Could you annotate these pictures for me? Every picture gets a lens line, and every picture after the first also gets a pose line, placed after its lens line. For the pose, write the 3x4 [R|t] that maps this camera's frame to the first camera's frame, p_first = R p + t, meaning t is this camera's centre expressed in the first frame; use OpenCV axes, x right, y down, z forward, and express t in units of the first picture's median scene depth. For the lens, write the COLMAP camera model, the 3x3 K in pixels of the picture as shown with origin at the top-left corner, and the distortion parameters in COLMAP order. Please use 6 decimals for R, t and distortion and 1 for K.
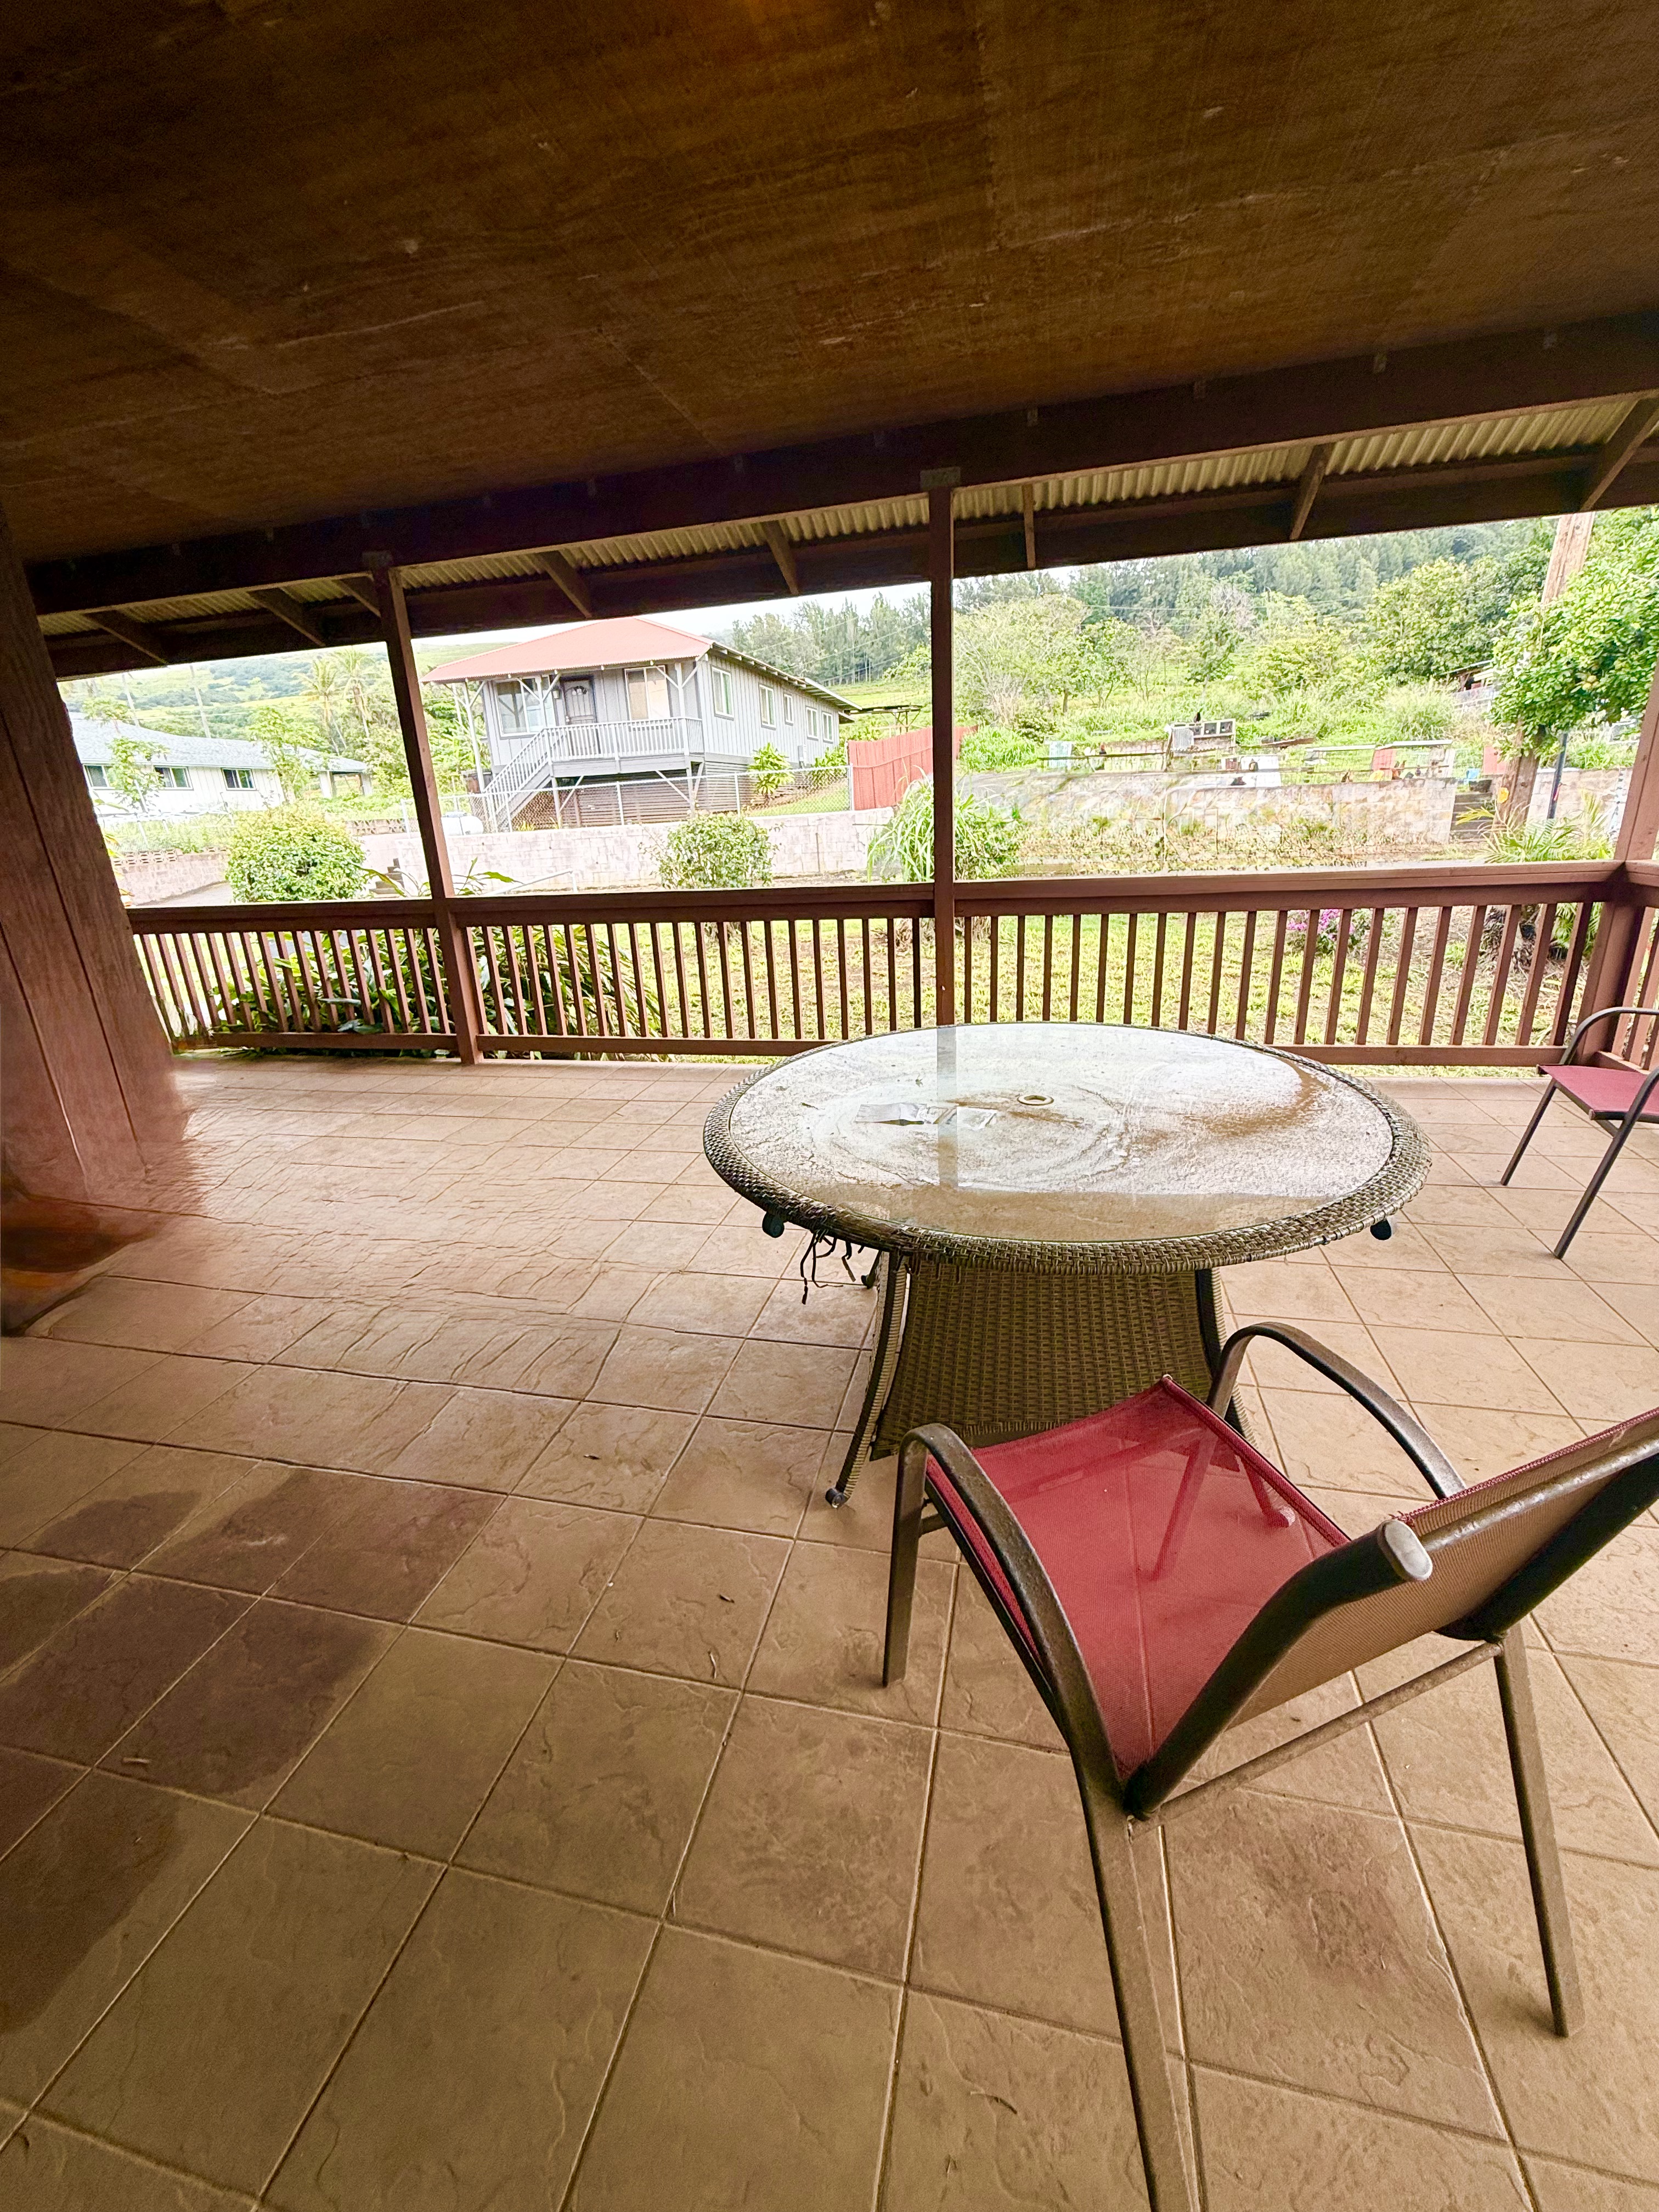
lens RADIAL K [[881.0, 0, 829.4], [0, 881.0, 1103.7], [0, 0, 1]] dist [0.000301, -0.000063]
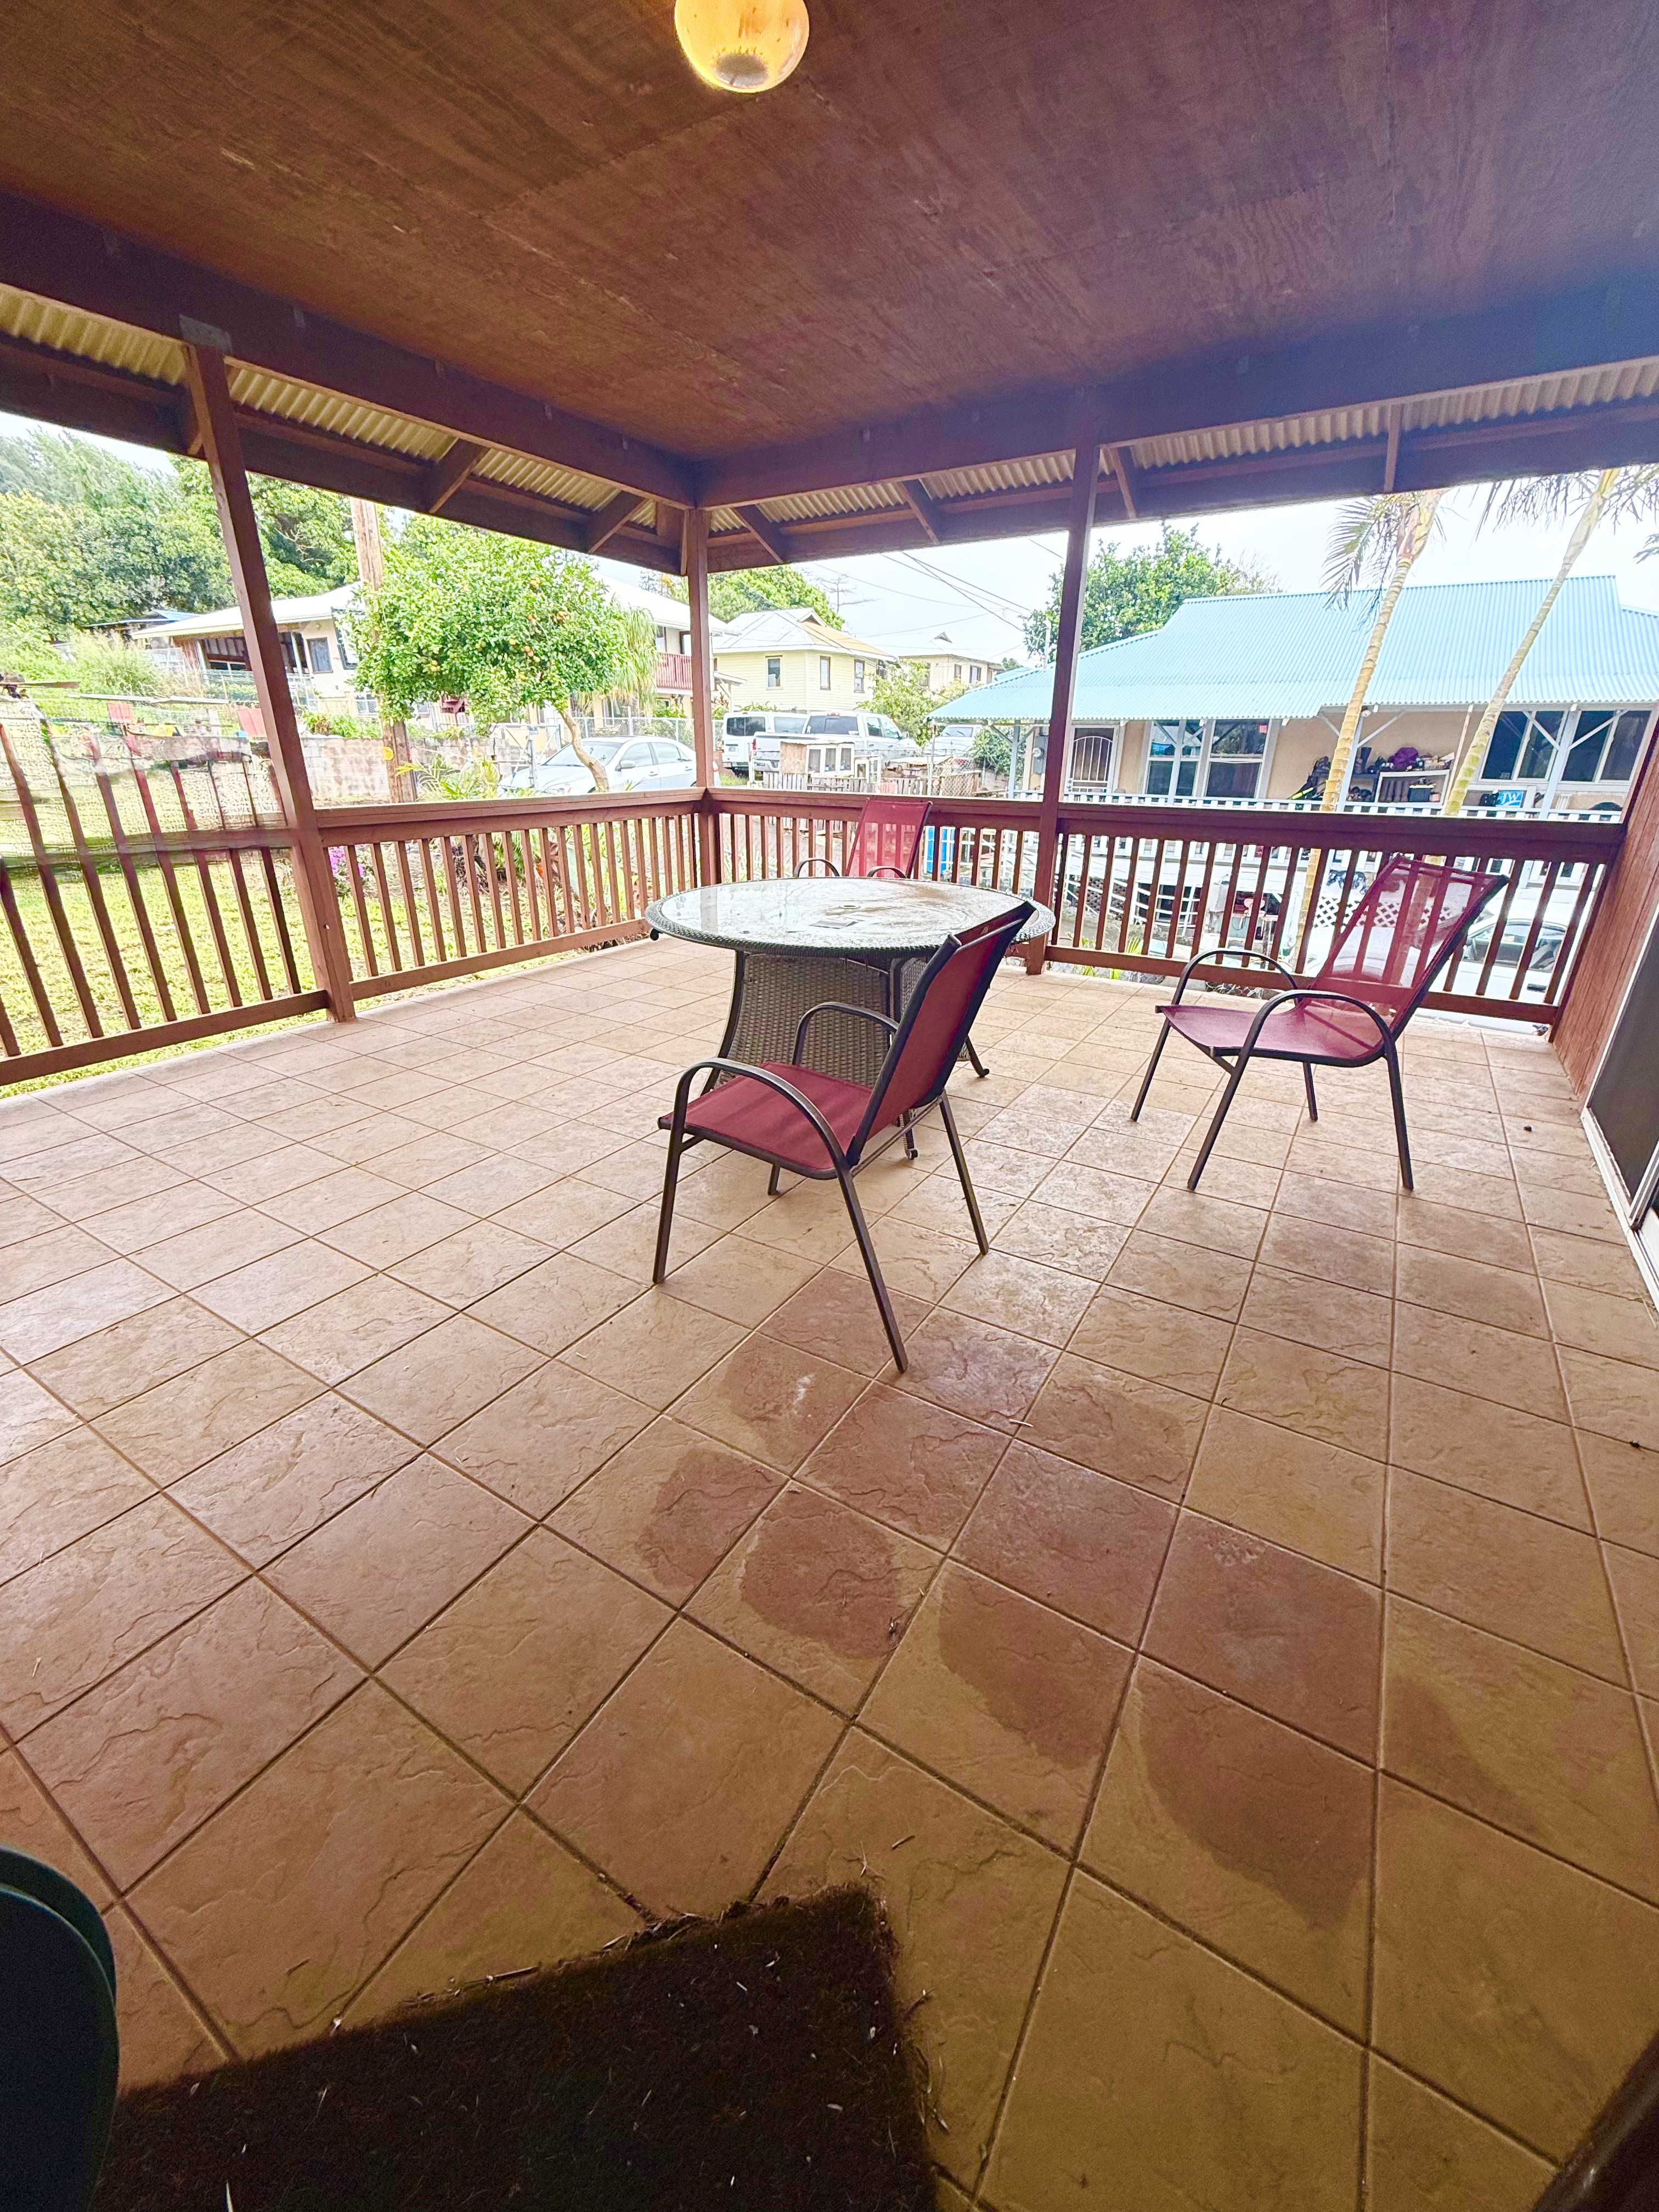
lens RADIAL K [[881.0, 0, 828.9], [0, 881.0, 1103.8], [0, 0, 1]] dist [0.000301, -0.000063]
pose [[0.311121, -0.310583, 0.898188, -0.907848], [0.280898, 0.932920, 0.225293, -0.028546], [-0.907910, 0.182206, 0.377493, 0.320153]]
